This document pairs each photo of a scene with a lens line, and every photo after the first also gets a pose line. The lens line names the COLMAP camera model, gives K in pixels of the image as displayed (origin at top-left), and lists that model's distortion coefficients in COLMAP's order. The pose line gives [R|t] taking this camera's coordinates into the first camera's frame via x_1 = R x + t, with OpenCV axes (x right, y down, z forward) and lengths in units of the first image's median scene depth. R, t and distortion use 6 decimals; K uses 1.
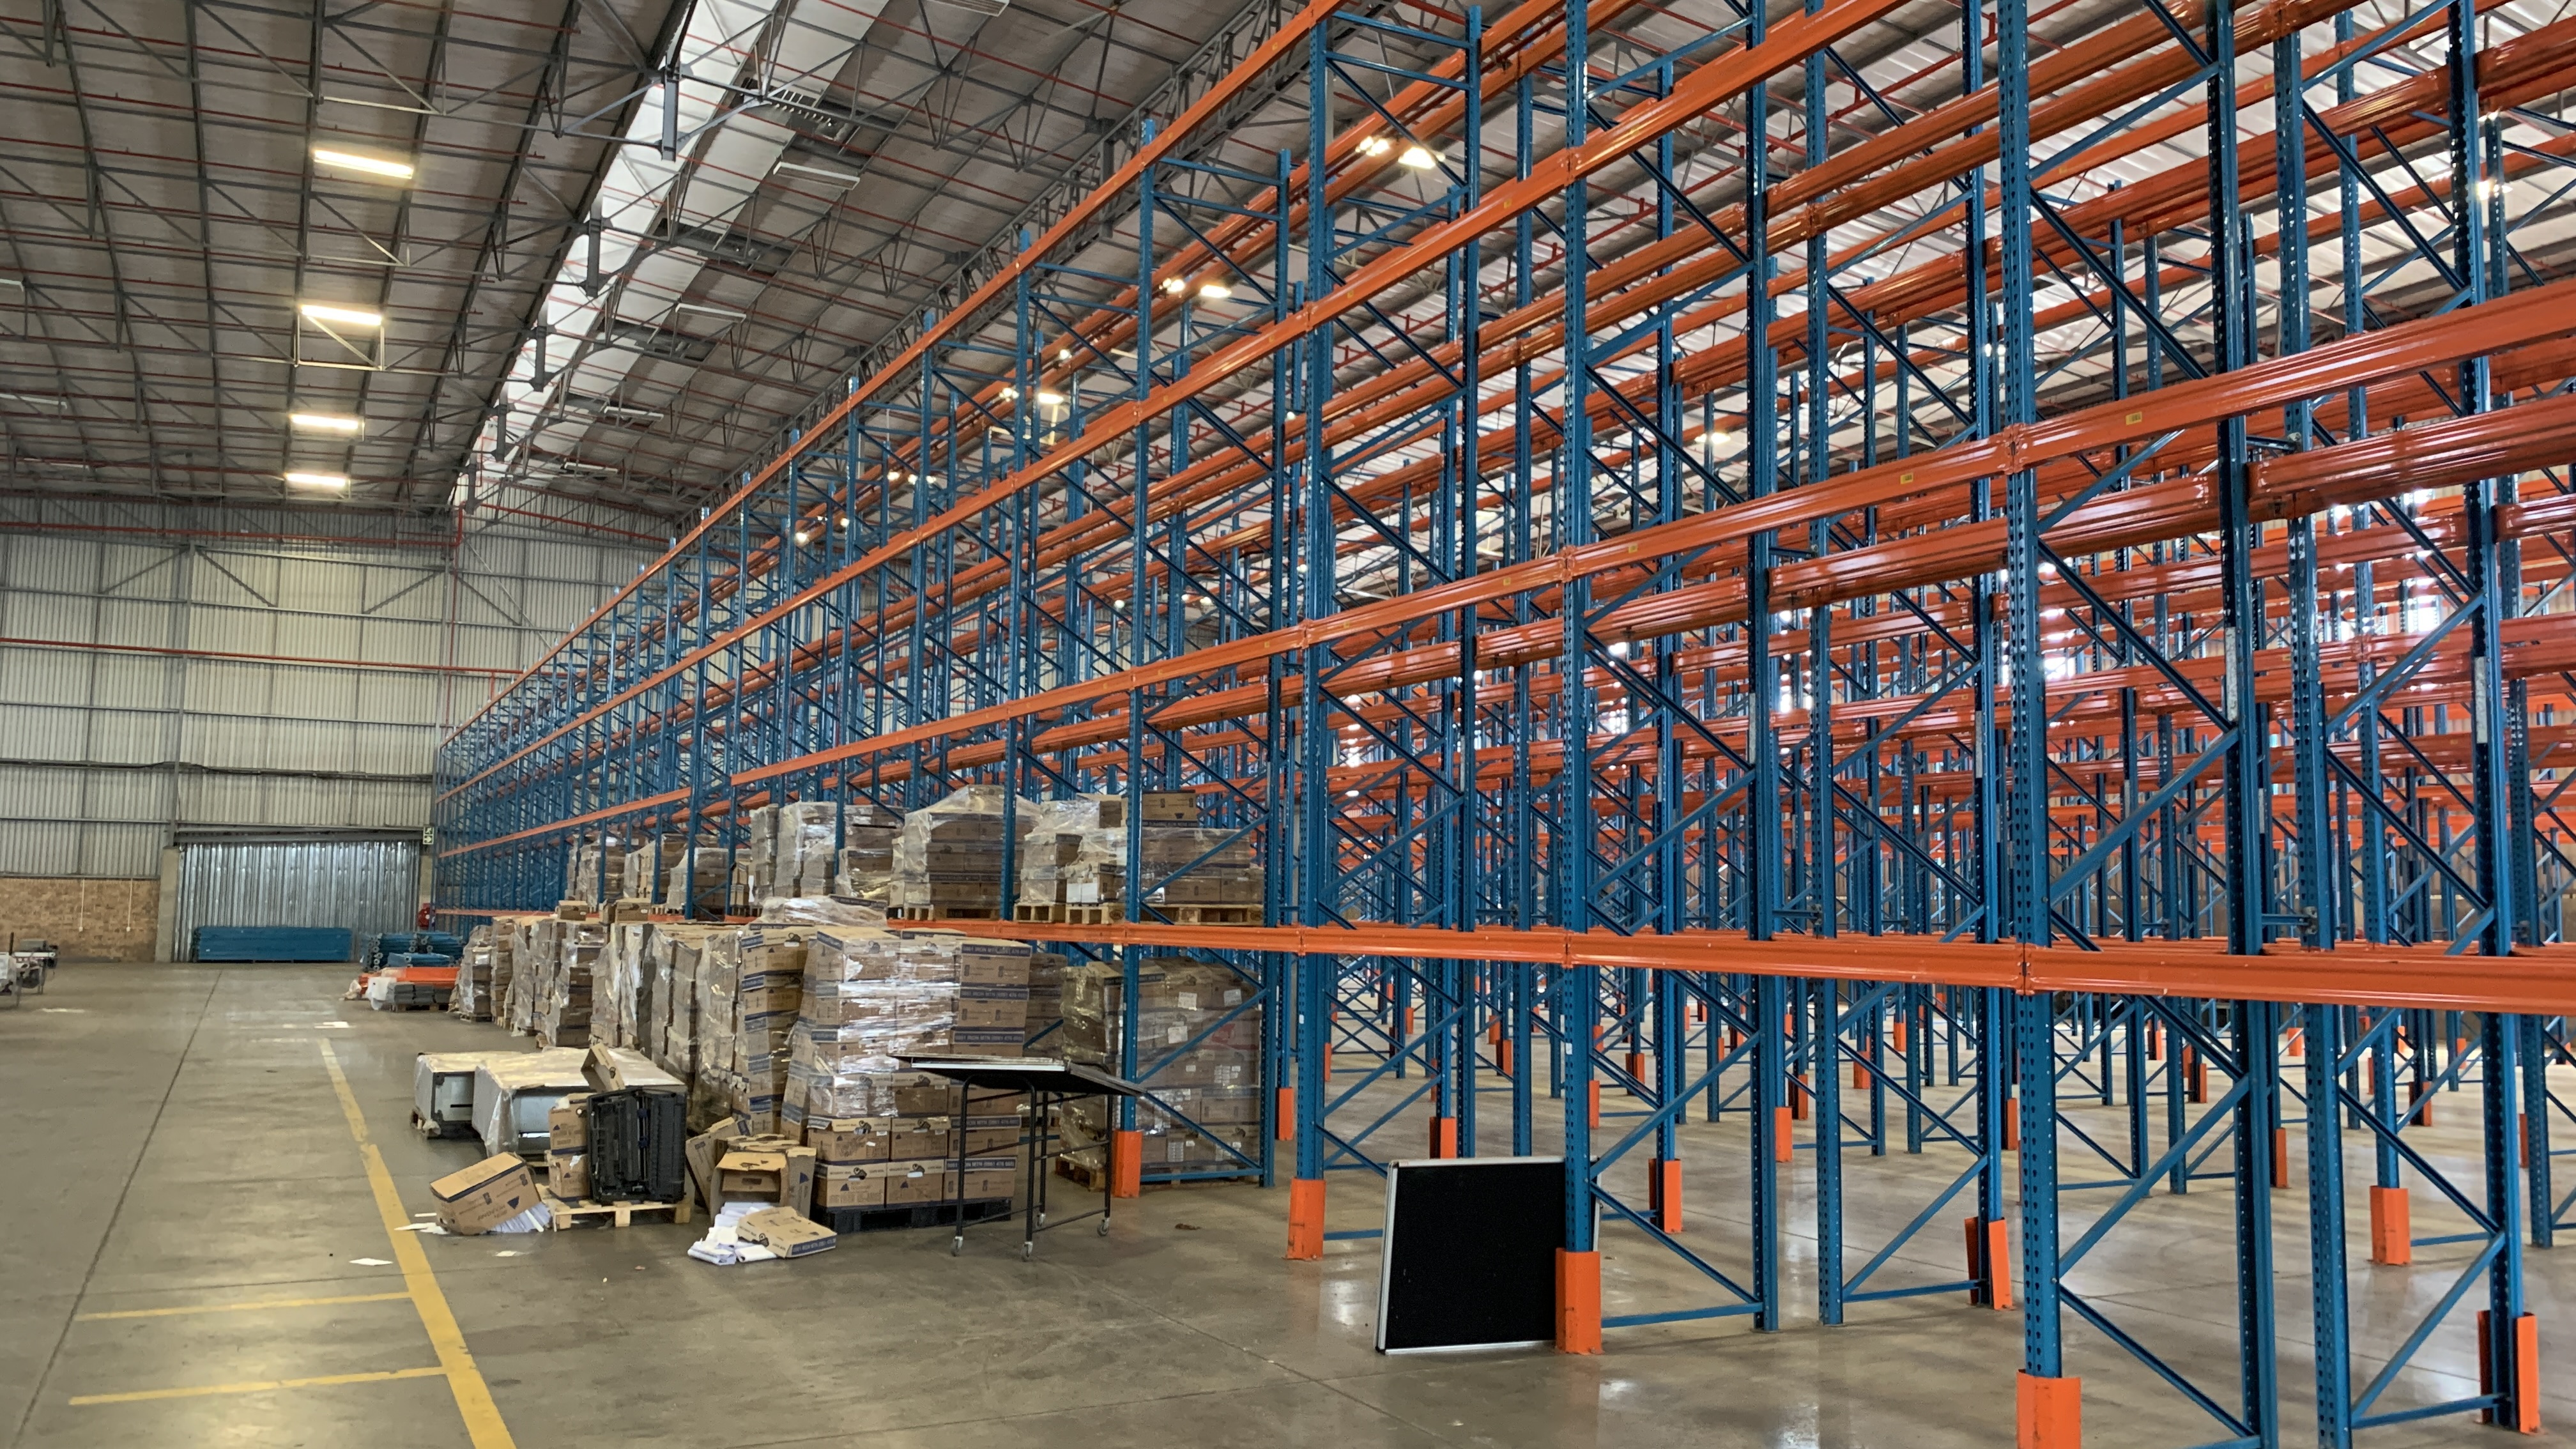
lens RADIAL K [[1951.8, 0, 1309.4], [0, 1951.8, 733.1], [0, 0, 1]] dist [0.060334, -0.083996]
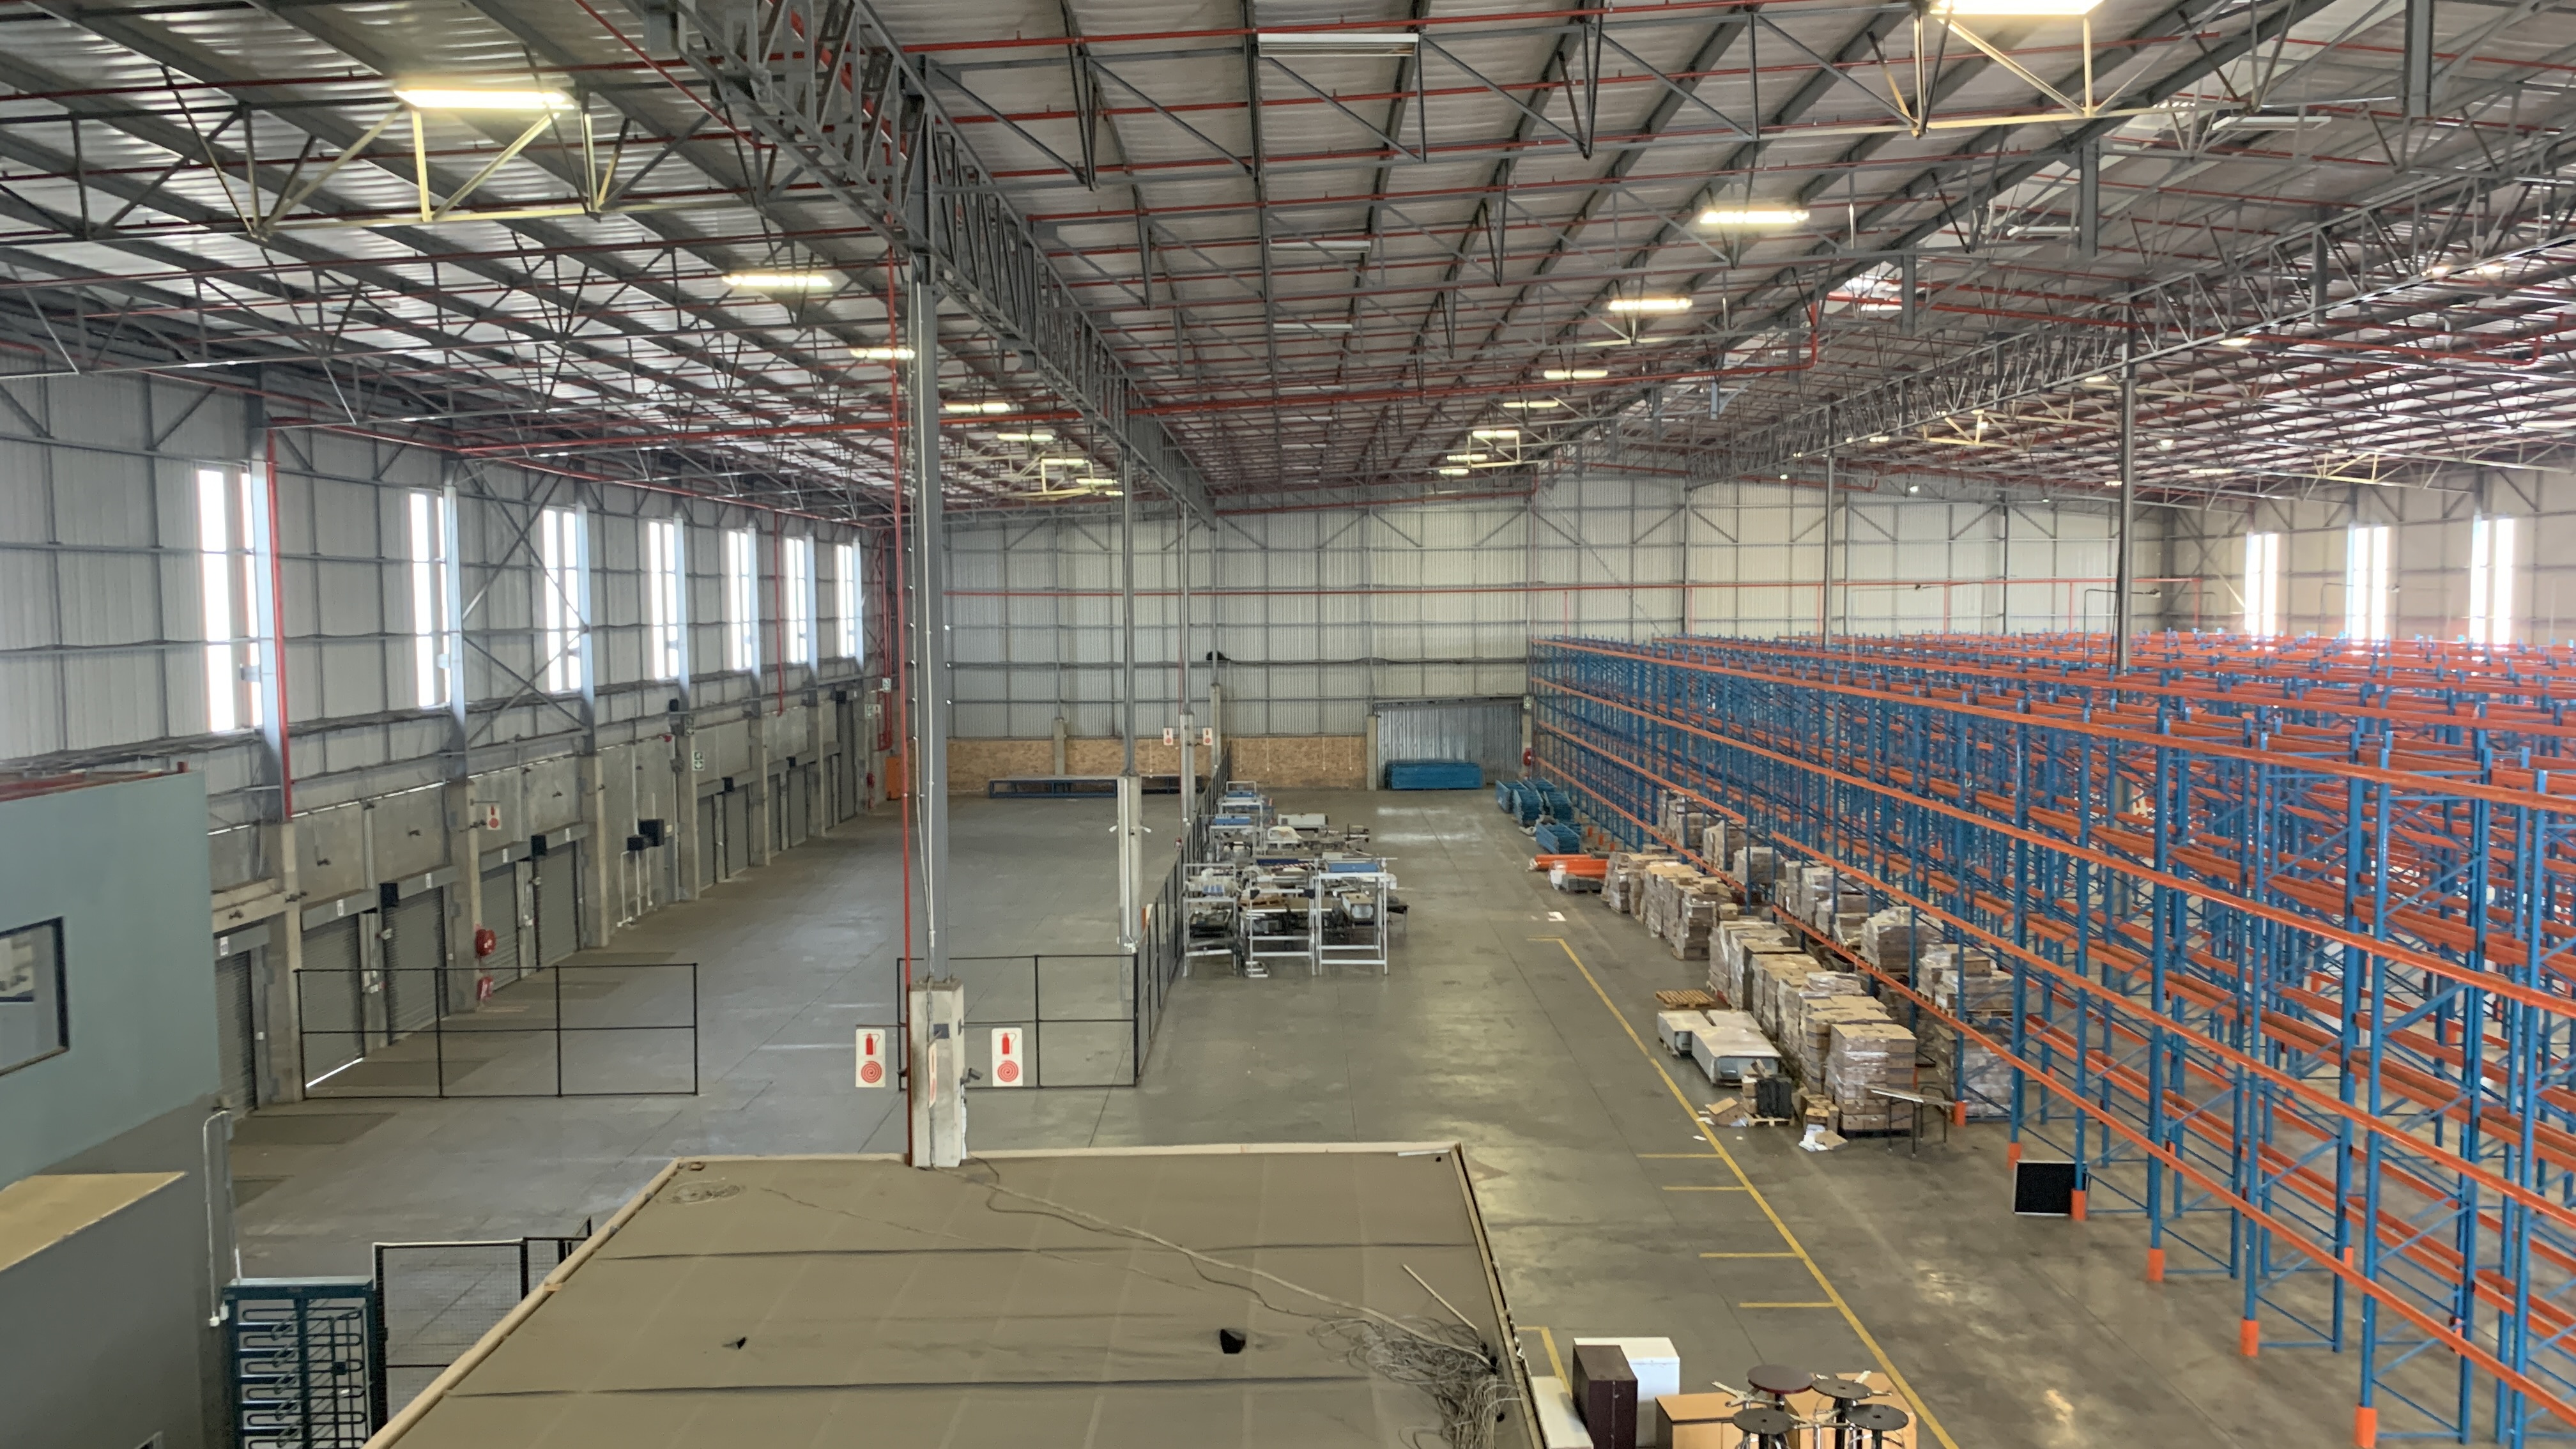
lens RADIAL K [[1951.8, 0, 1307.8], [0, 1951.8, 738.9], [0, 0, 1]] dist [0.060334, -0.083996]
pose [[0.885736, 0.009113, -0.464100, 0.131553], [0.066898, 0.986864, 0.147052, -0.269150], [0.459344, -0.161297, 0.873491, -0.601082]]
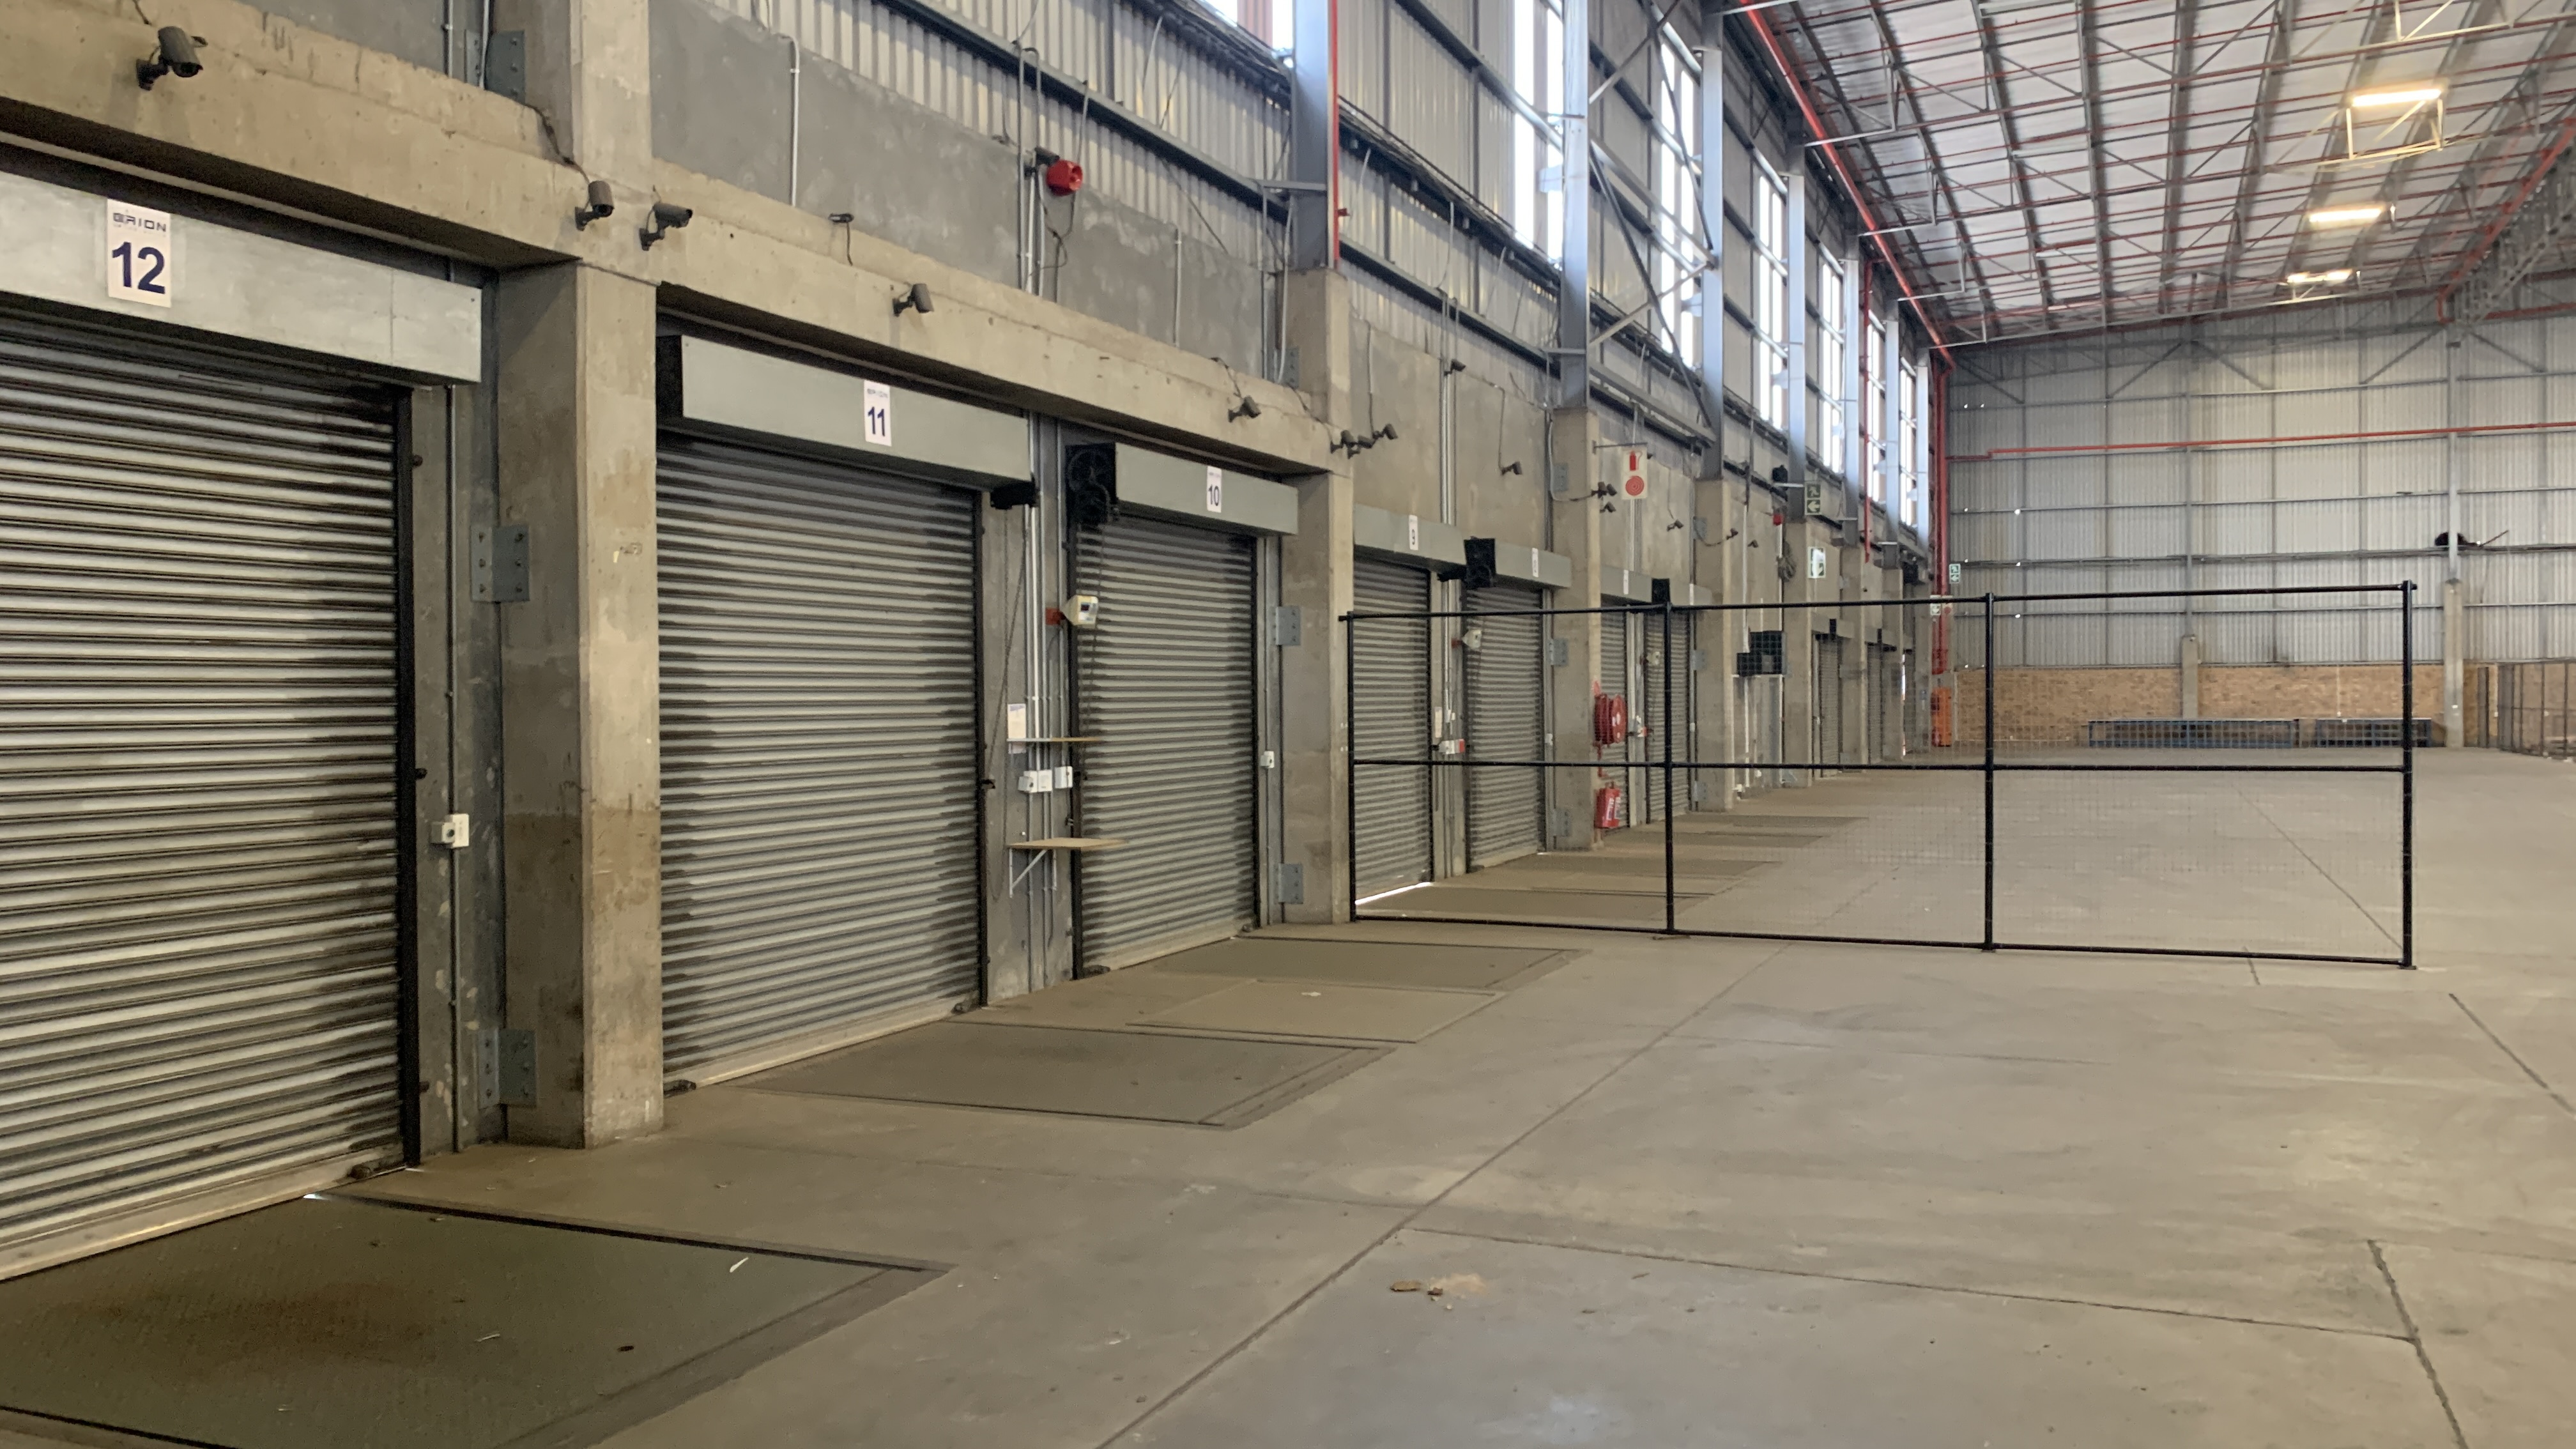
lens RADIAL K [[1951.8, 0, 1284.4], [0, 1951.8, 697.7], [0, 0, 1]] dist [0.060334, -0.083996]
pose [[0.622493, -0.018796, -0.782400, -0.506145], [0.089893, 0.994812, 0.047622, -0.027904], [0.777446, -0.099977, 0.620953, -0.232231]]
